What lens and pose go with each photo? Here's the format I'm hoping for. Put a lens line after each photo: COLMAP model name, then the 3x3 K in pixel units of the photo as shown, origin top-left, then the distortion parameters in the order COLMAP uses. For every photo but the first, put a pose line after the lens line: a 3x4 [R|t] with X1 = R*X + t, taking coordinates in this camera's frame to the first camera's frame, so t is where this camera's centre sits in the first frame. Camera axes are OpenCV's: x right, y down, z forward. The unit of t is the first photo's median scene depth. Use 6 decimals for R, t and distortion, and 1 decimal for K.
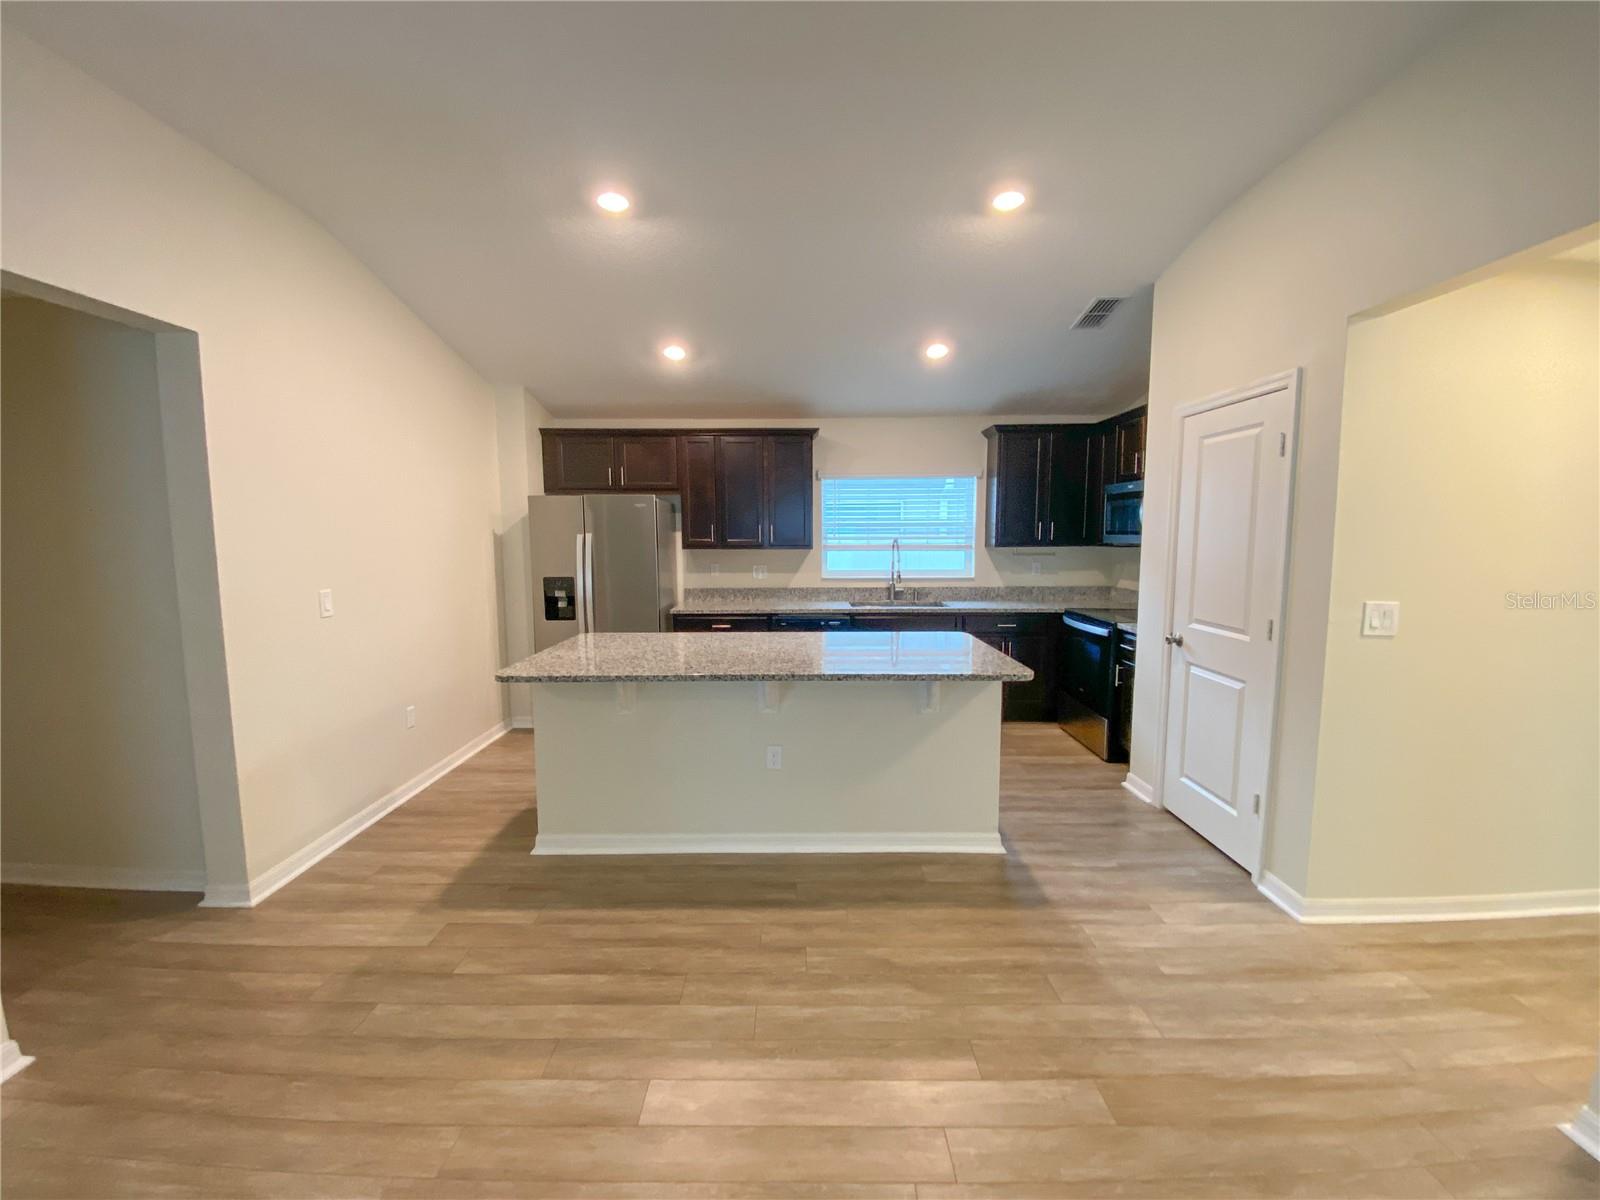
lens RADIAL K [[651.1, 0, 794.4], [0, 651.1, 592.5], [0, 0, 1]] dist [-0.003340, -0.008819]
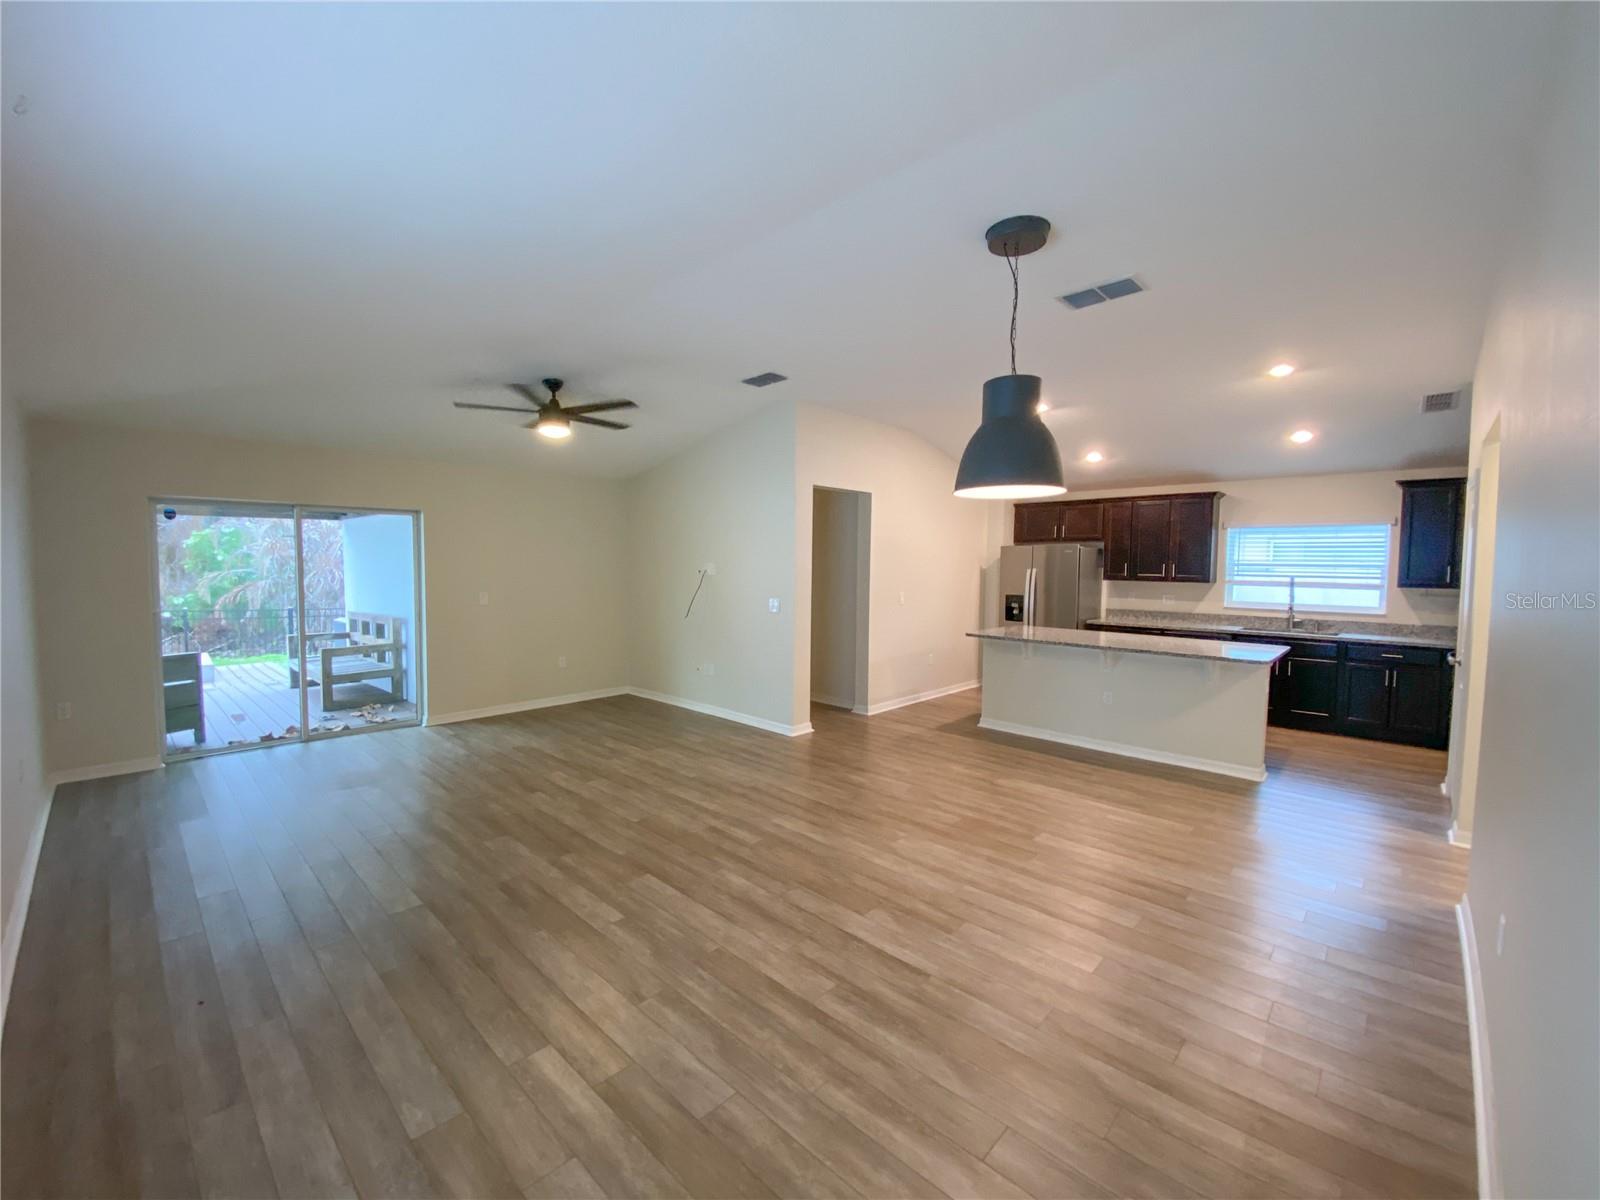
lens RADIAL K [[651.1, 0, 797.3], [0, 651.1, 586.3], [0, 0, 1]] dist [-0.003340, -0.008819]
pose [[0.731515, 0.035485, -0.680902, 0.358139], [-0.076065, 0.996658, -0.029779, 0.046281], [0.677570, 0.073577, 0.731769, -0.586037]]
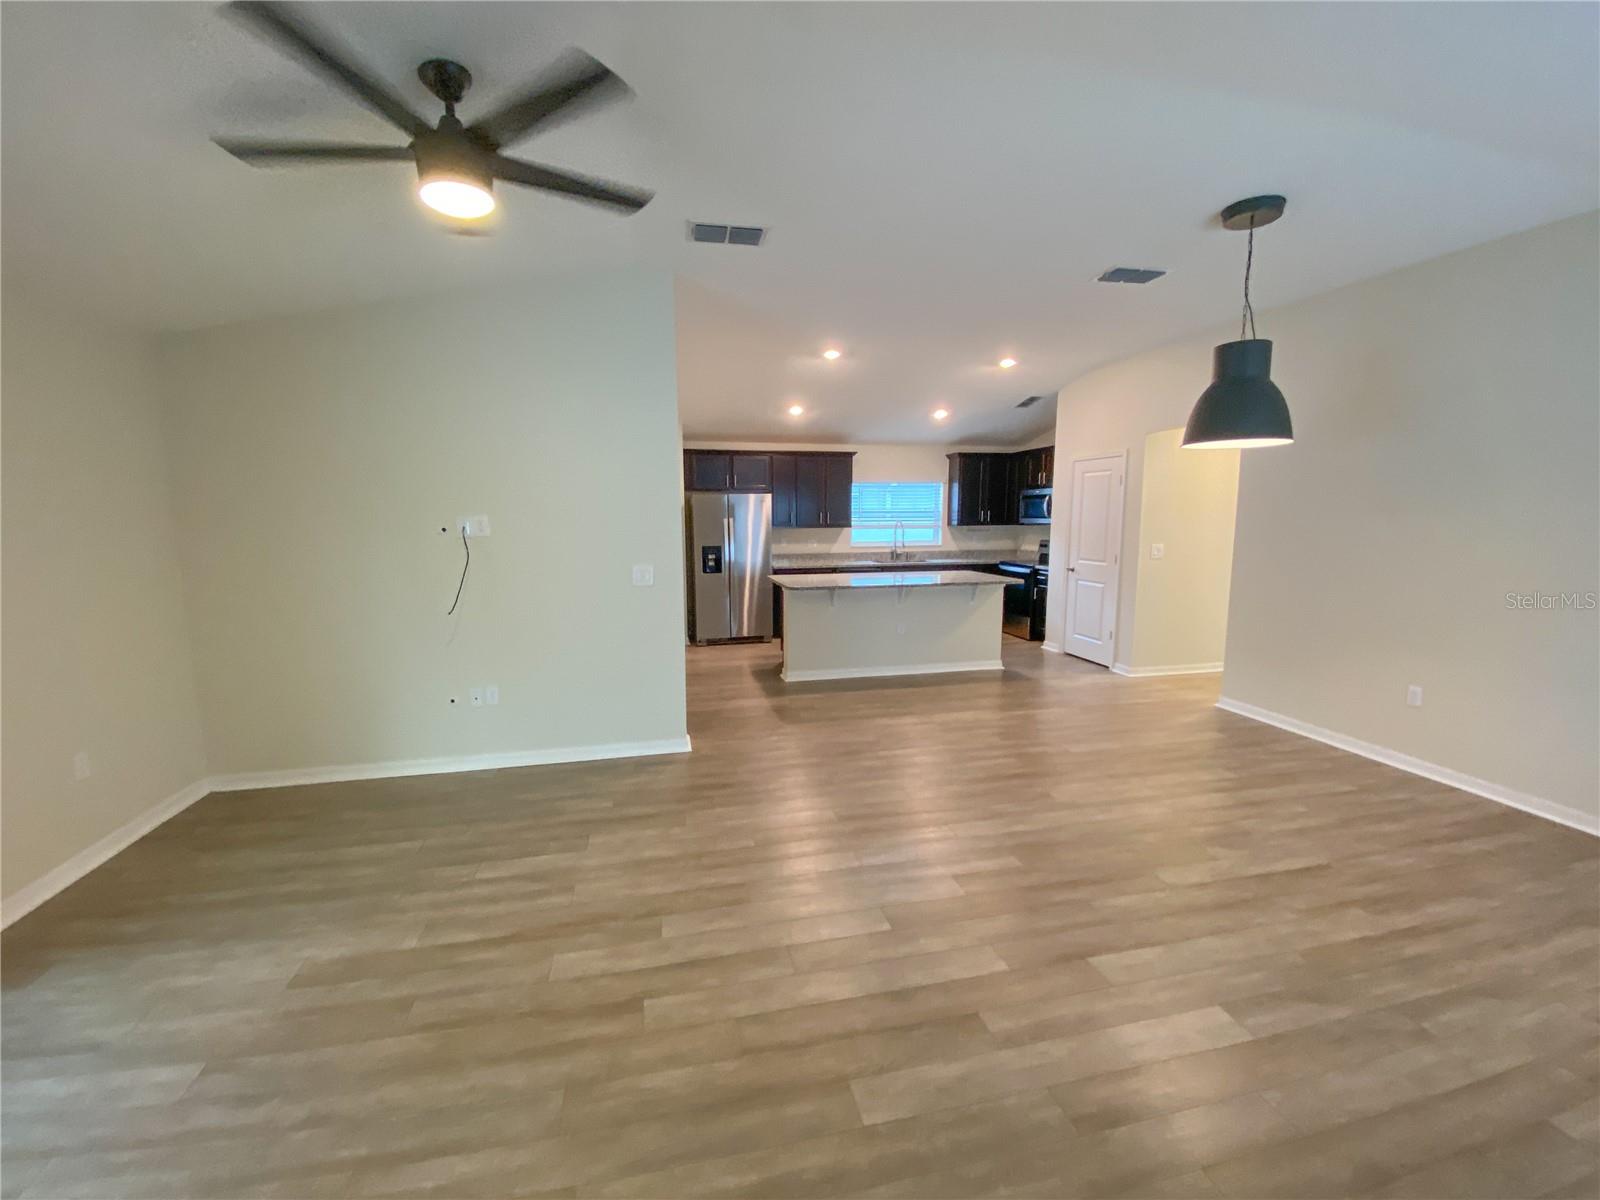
lens RADIAL K [[651.1, 0, 785.3], [0, 651.1, 597.9], [0, 0, 1]] dist [-0.003340, -0.008819]
pose [[0.975158, -0.030111, 0.219456, -0.537073], [0.022733, 0.999091, 0.036067, 0.048597], [-0.220342, -0.030182, 0.974956, -0.582769]]
